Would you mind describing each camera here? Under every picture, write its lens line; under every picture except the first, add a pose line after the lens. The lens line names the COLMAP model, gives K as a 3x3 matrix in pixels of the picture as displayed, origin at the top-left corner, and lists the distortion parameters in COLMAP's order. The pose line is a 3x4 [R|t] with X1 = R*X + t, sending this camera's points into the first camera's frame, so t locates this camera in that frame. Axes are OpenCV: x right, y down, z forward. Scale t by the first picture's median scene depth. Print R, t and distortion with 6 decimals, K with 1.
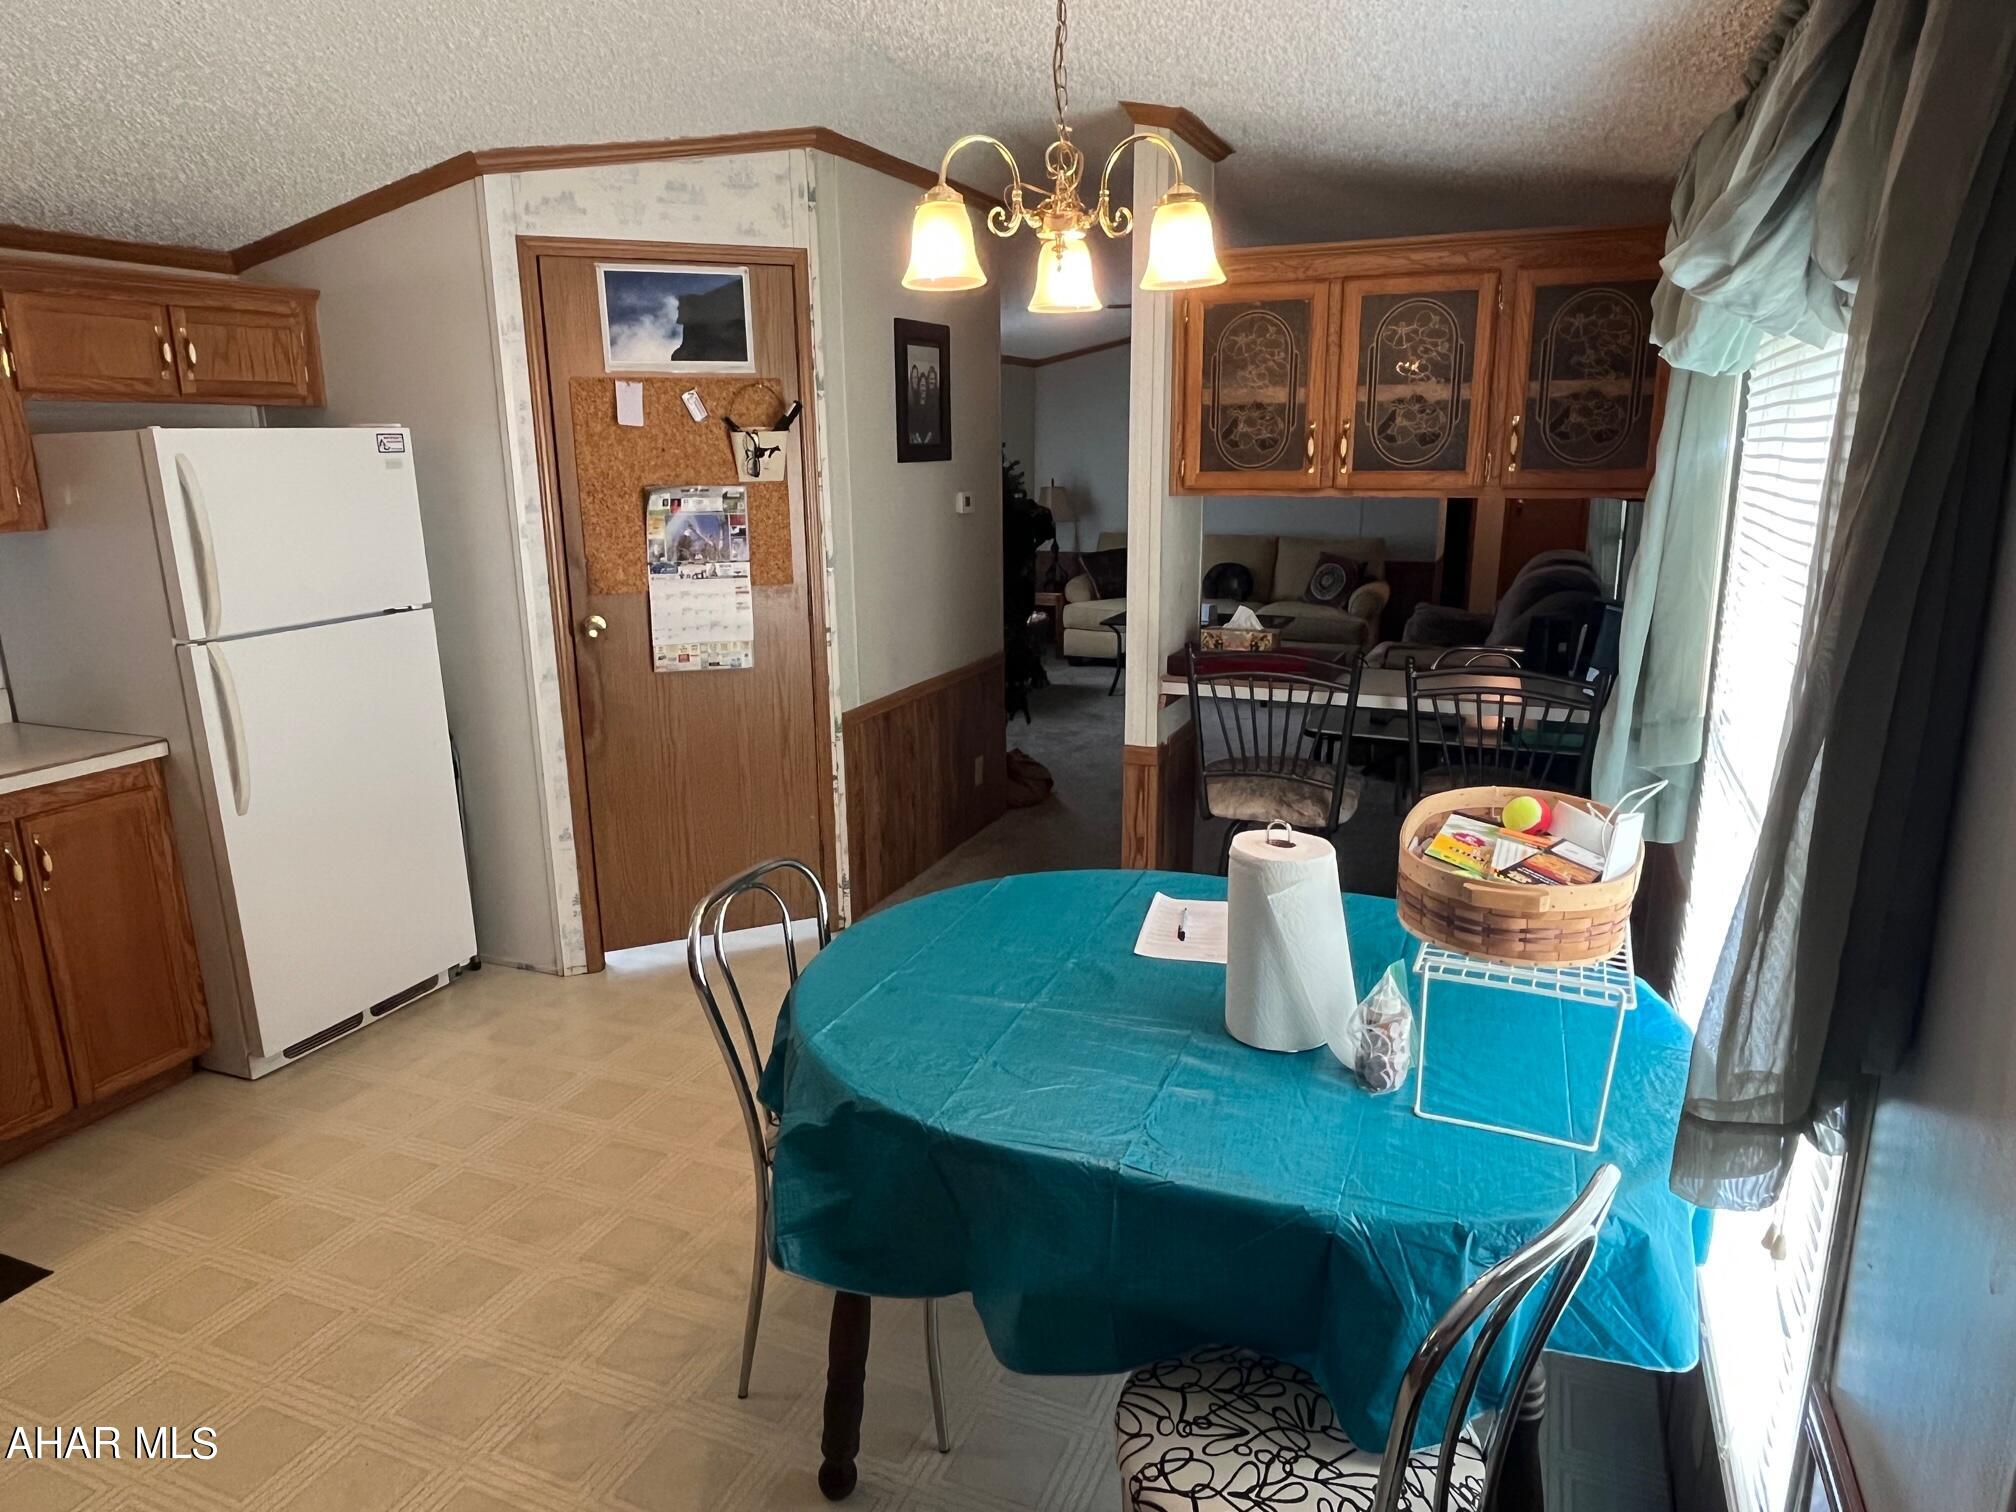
lens RADIAL K [[1271.3, 0, 1006.8], [0, 1271.3, 762.6], [0, 0, 1]] dist [-0.003868, -0.000856]
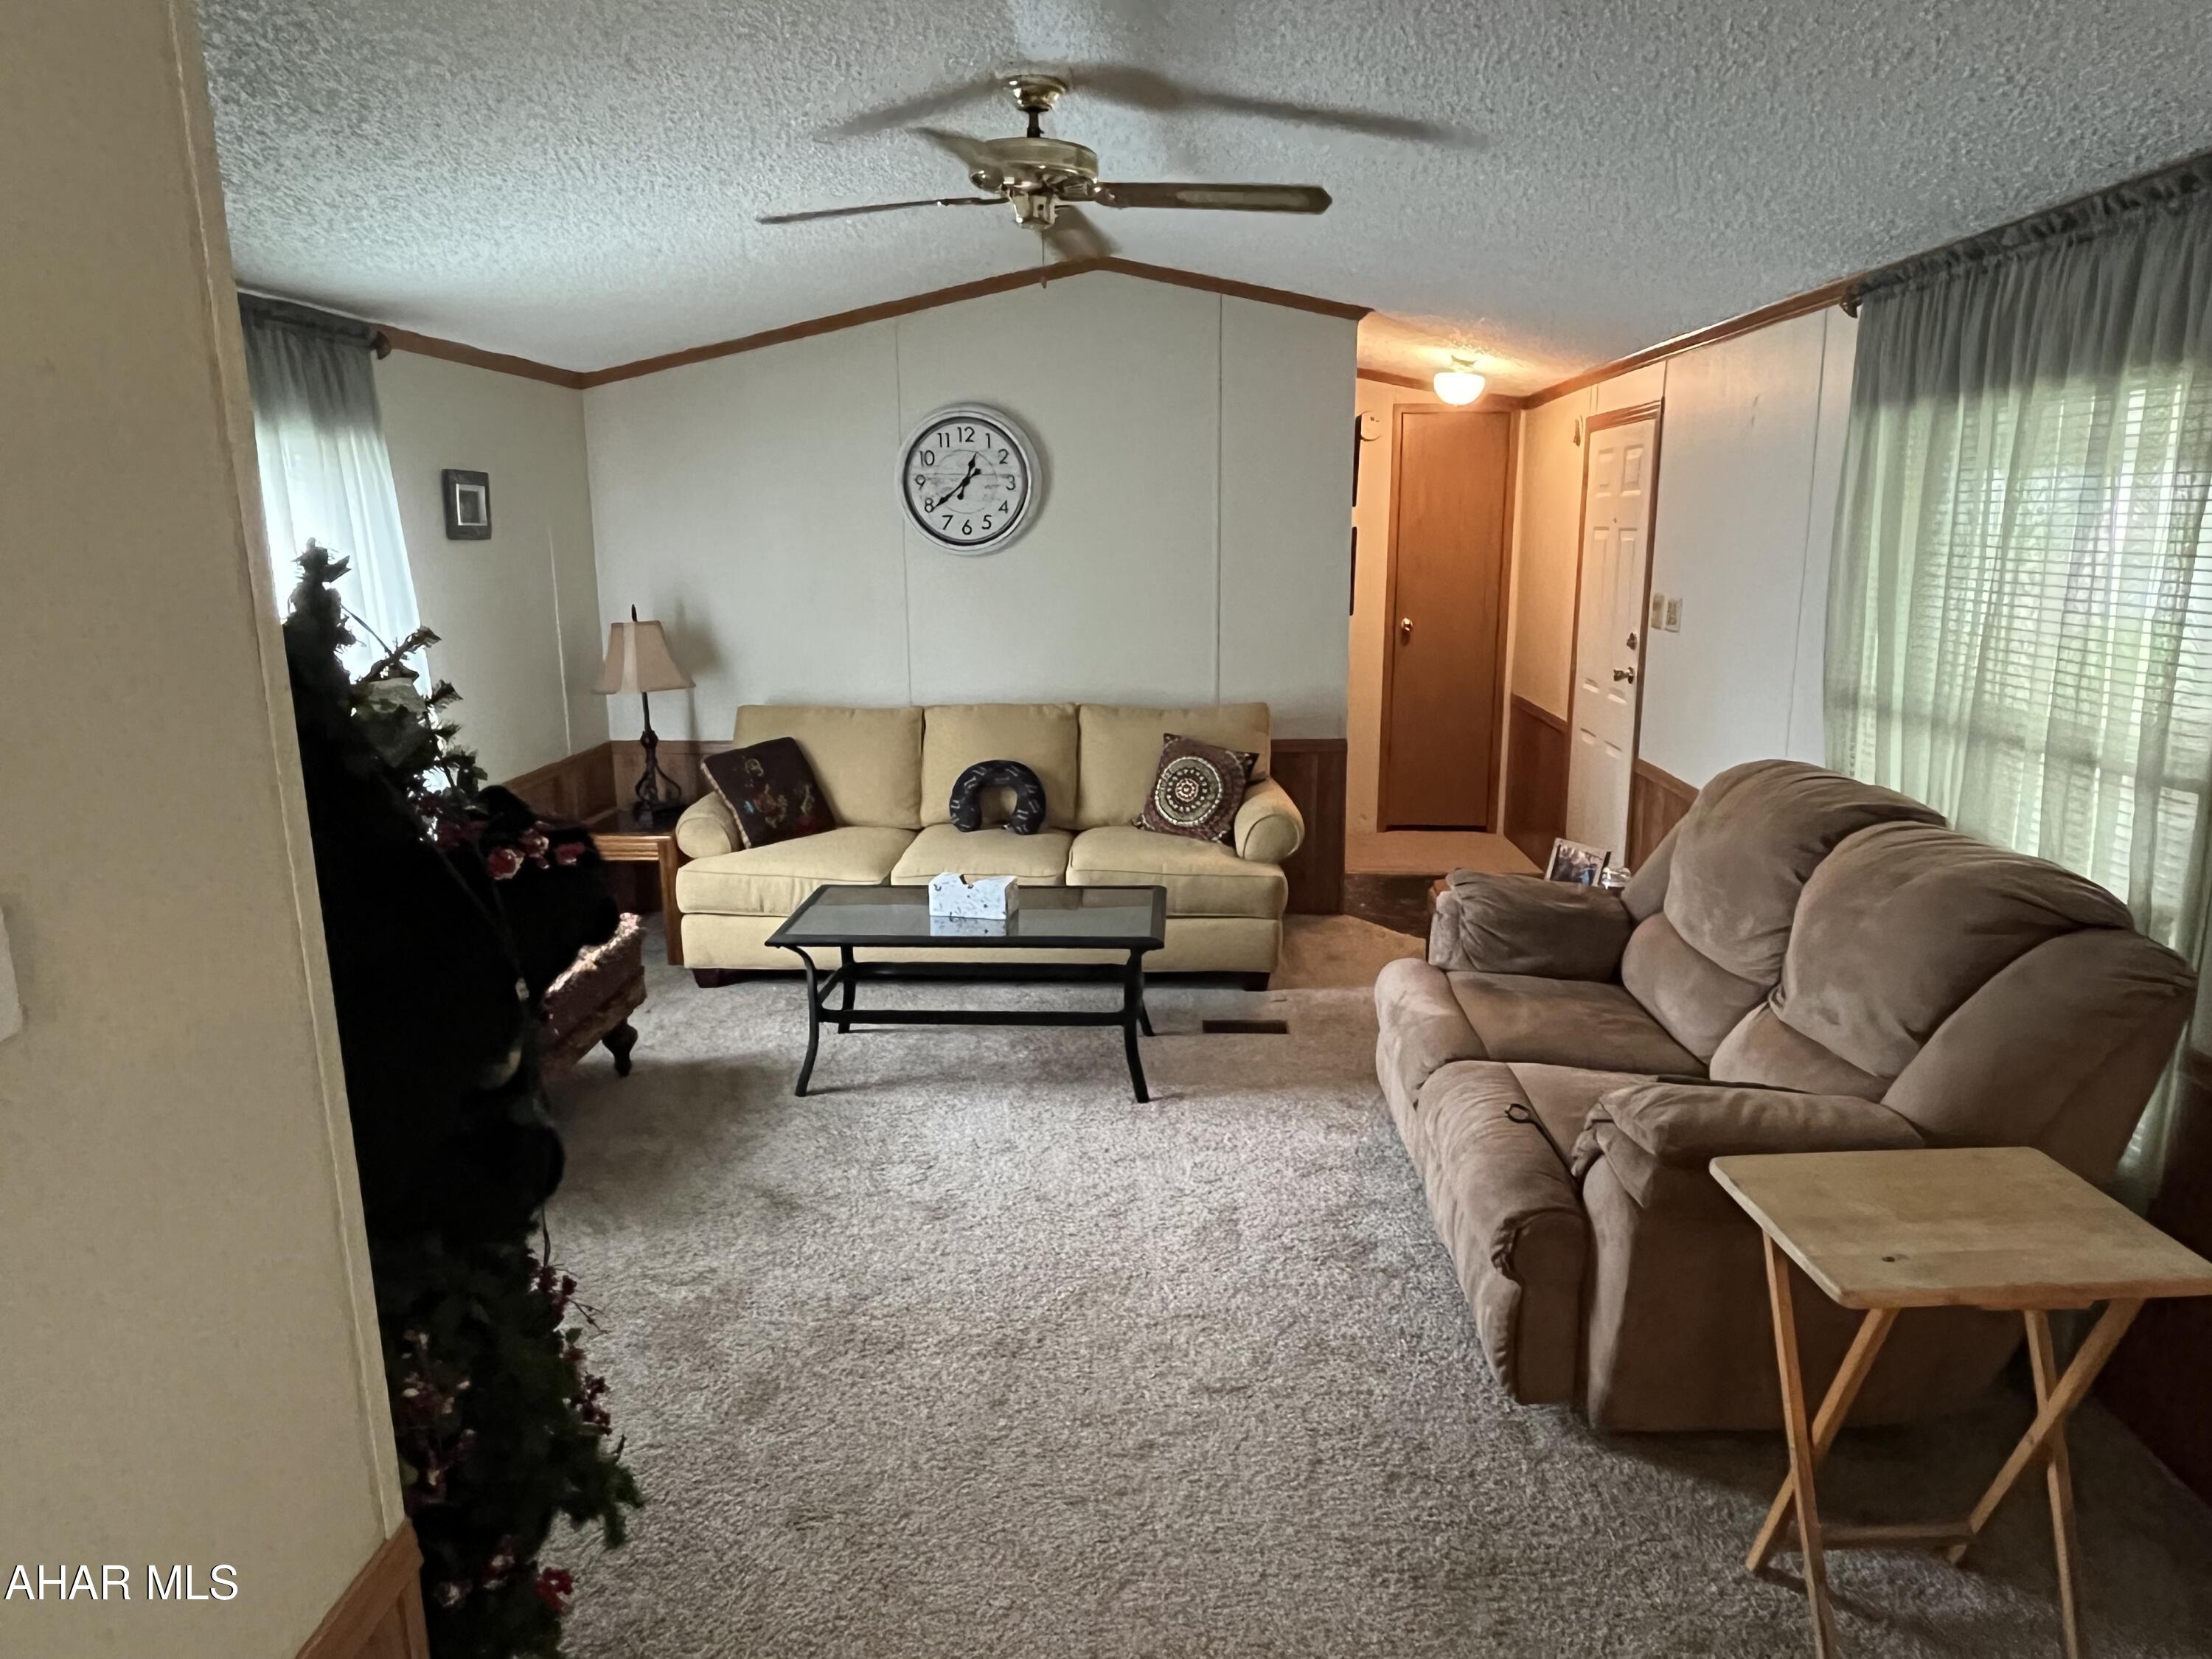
lens RADIAL K [[1402.9, 0, 1092.6], [0, 1402.9, 827.7], [0, 0, 1]] dist [-0.003075, 0.000414]
pose [[0.943568, -0.073173, 0.322995, 0.023081], [0.083144, 0.996390, -0.017160, -0.116454], [-0.320573, 0.043047, 0.946245, 0.442135]]
